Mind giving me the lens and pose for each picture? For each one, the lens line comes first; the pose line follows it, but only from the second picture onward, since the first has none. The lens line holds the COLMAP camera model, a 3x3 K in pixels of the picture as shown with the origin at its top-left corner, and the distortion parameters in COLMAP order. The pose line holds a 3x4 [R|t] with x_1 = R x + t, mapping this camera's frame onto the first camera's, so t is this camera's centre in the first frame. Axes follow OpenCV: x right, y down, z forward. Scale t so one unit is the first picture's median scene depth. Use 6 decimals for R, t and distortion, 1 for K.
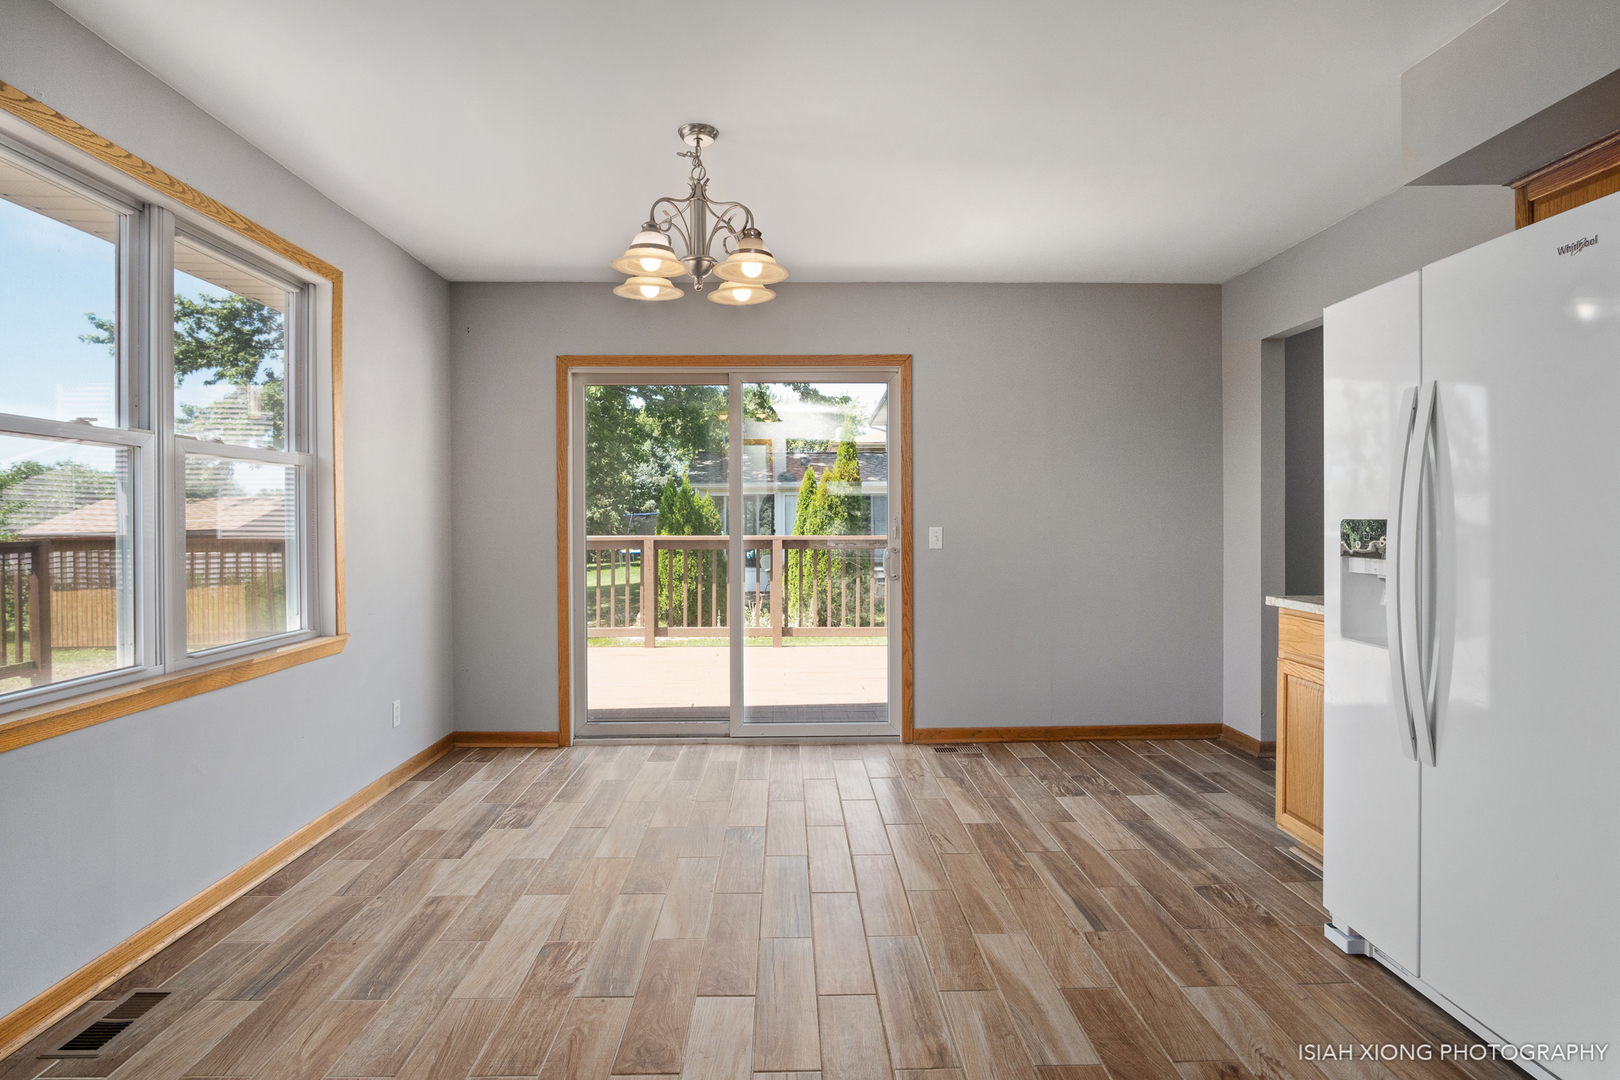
lens RADIAL K [[868.0, 0, 806.4], [0, 868.0, 532.7], [0, 0, 1]] dist [0.000666, 0.000238]
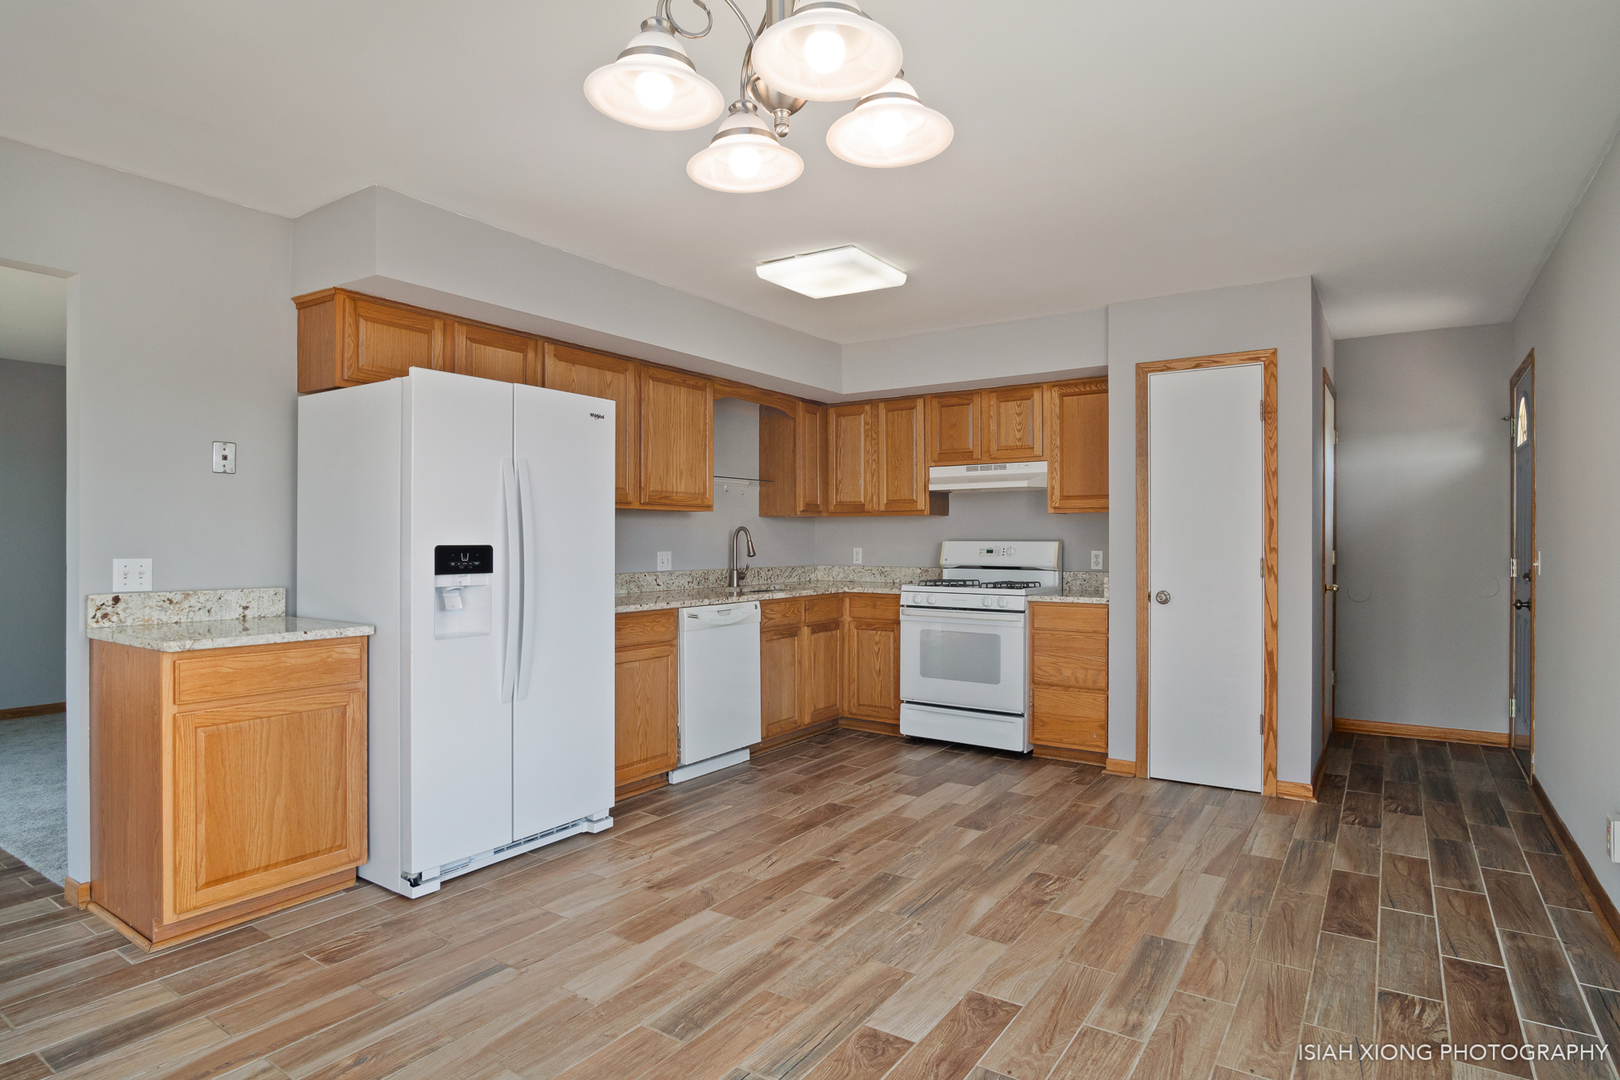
lens RADIAL K [[868.0, 0, 808.1], [0, 868.0, 539.2], [0, 0, 1]] dist [0.000666, 0.000238]
pose [[-0.809169, -0.000218, 0.587575, -0.506200], [0.007154, 0.999922, 0.010223, -0.029293], [-0.587532, 0.012476, -0.809105, 1.566783]]
